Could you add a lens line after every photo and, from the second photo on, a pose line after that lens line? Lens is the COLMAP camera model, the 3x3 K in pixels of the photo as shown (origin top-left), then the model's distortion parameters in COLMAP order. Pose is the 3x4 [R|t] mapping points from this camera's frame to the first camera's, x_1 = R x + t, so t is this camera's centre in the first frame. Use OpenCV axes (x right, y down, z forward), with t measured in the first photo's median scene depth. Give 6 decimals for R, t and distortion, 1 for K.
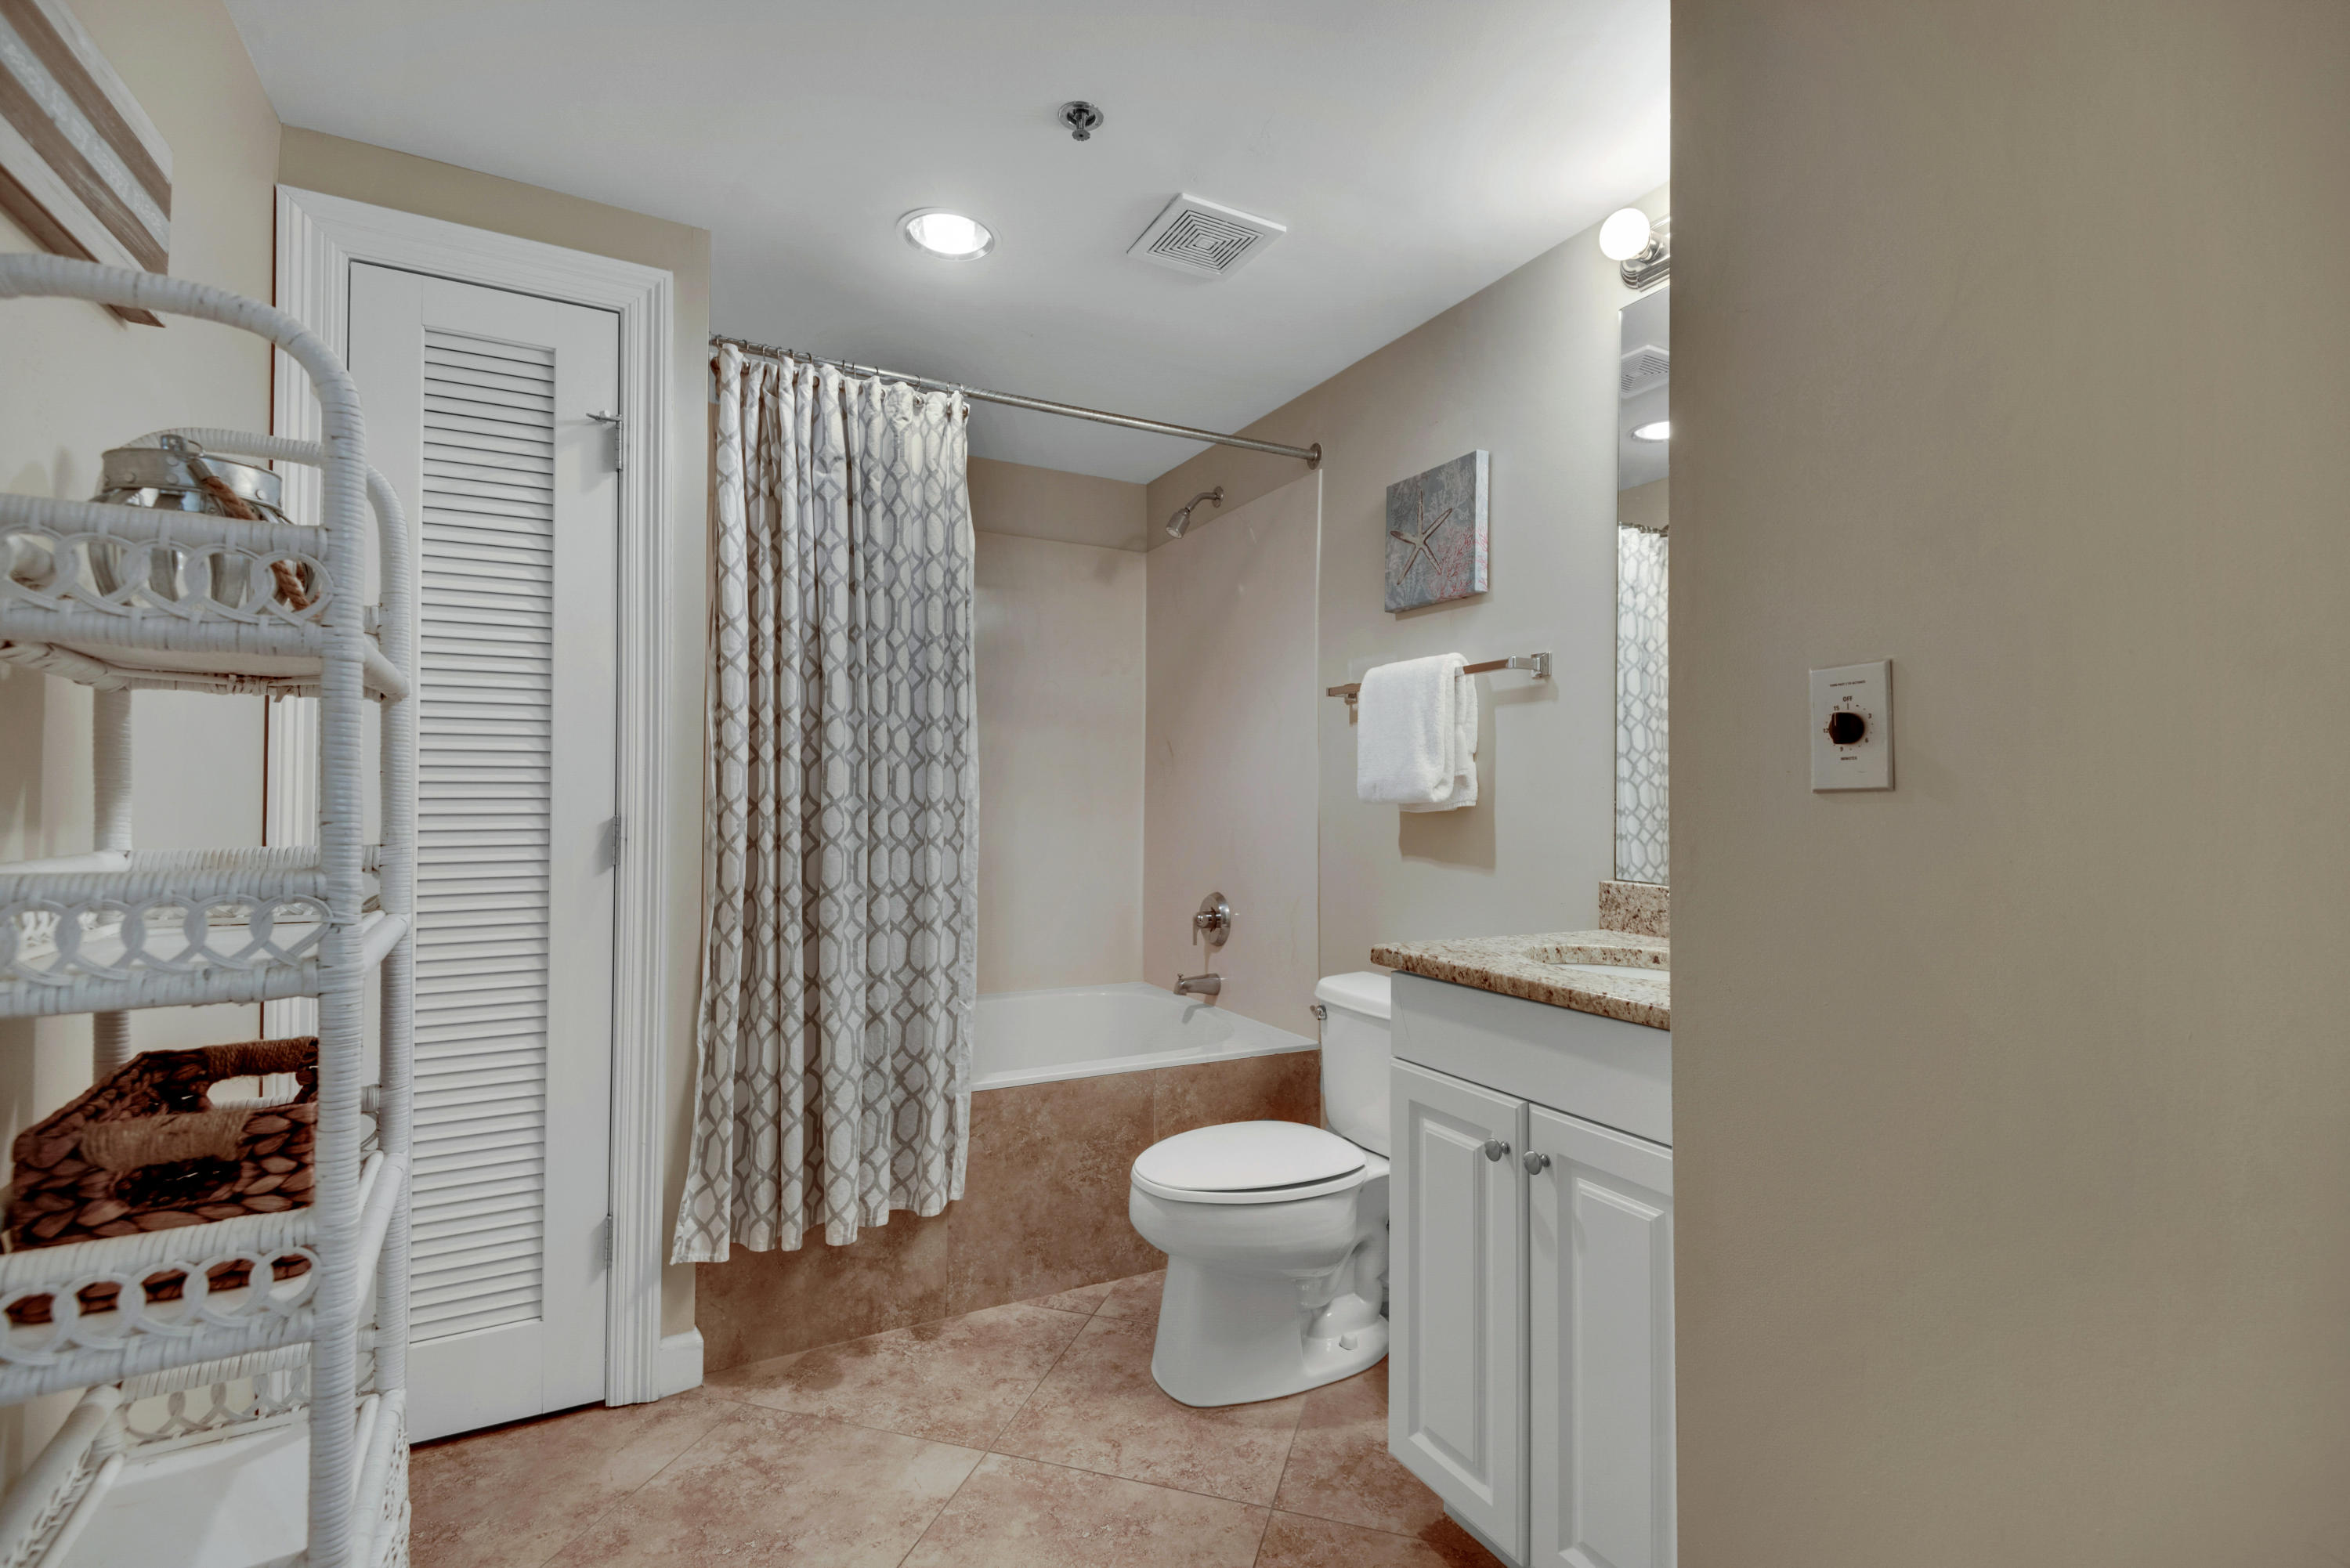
lens RADIAL K [[1027.2, 0, 1173.0], [0, 1027.2, 756.6], [0, 0, 1]] dist [-0.076532, -0.000015]
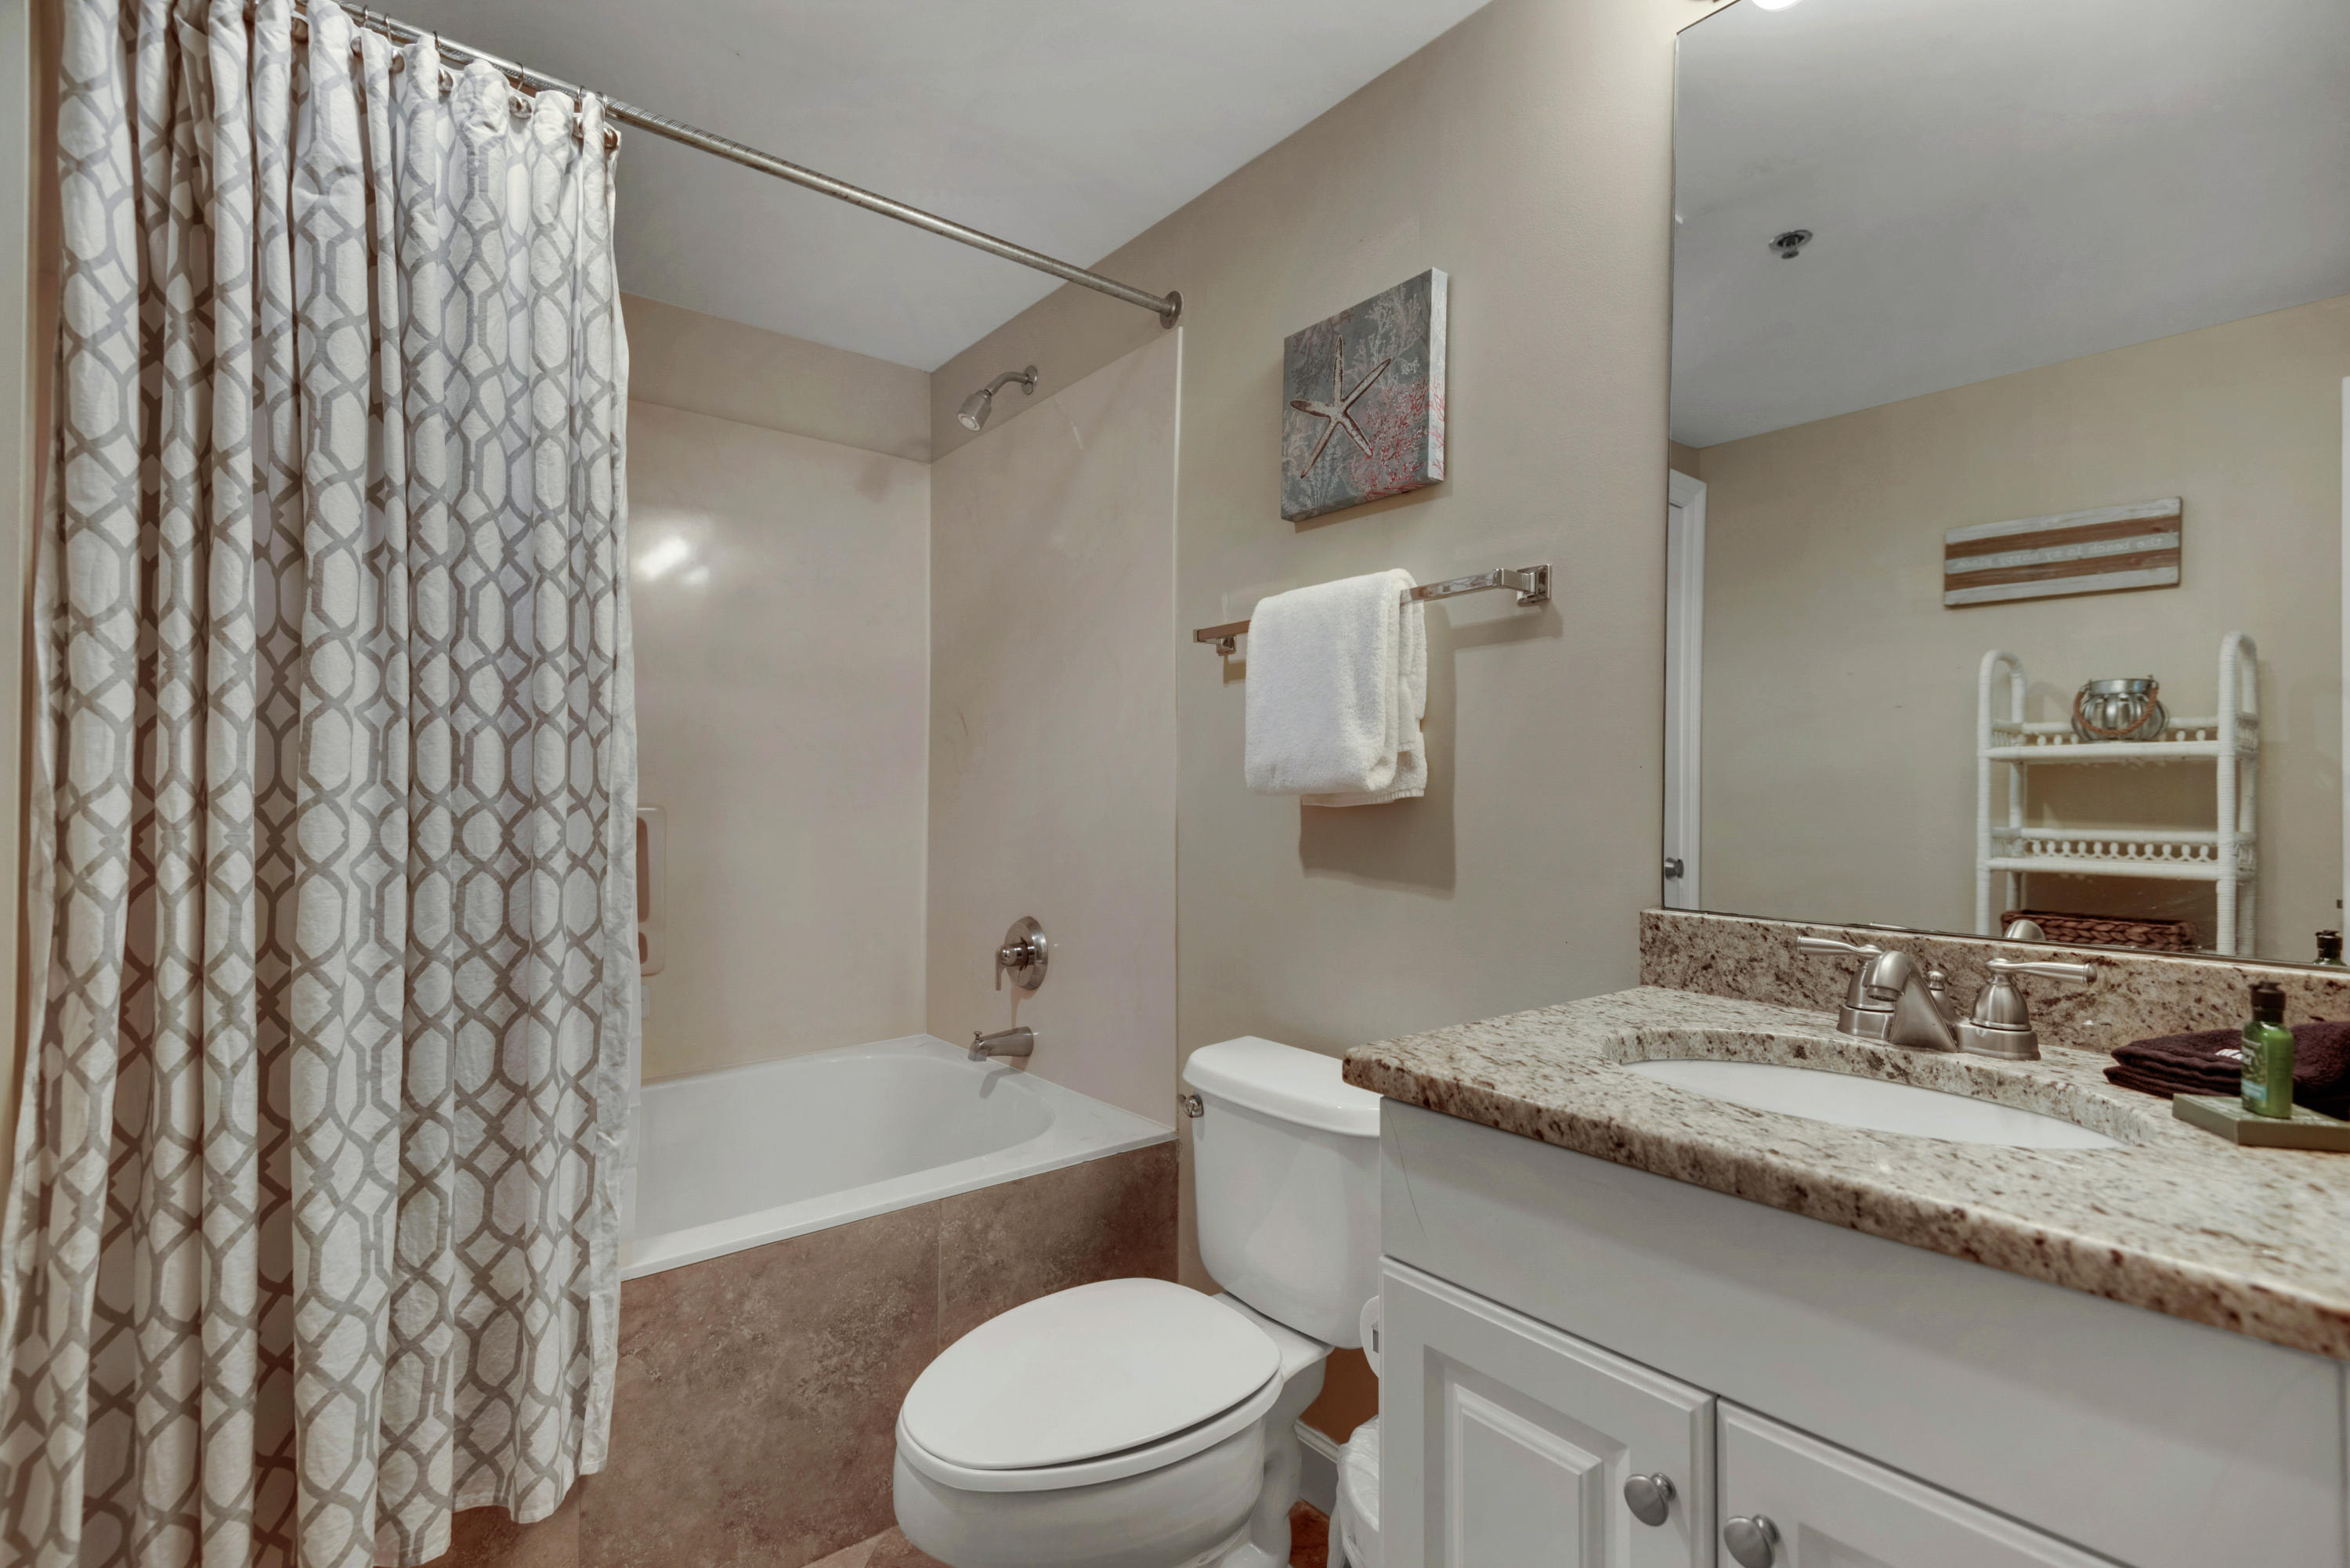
lens RADIAL K [[1068.7, 0, 1193.7], [0, 1068.7, 771.0], [0, 0, 1]] dist [0.020208, -0.016413]
pose [[0.977970, 0.000036, 0.208744, -0.002769], [-0.003866, 0.999832, 0.017936, 0.018516], [-0.208708, -0.018348, 0.977806, 0.329735]]
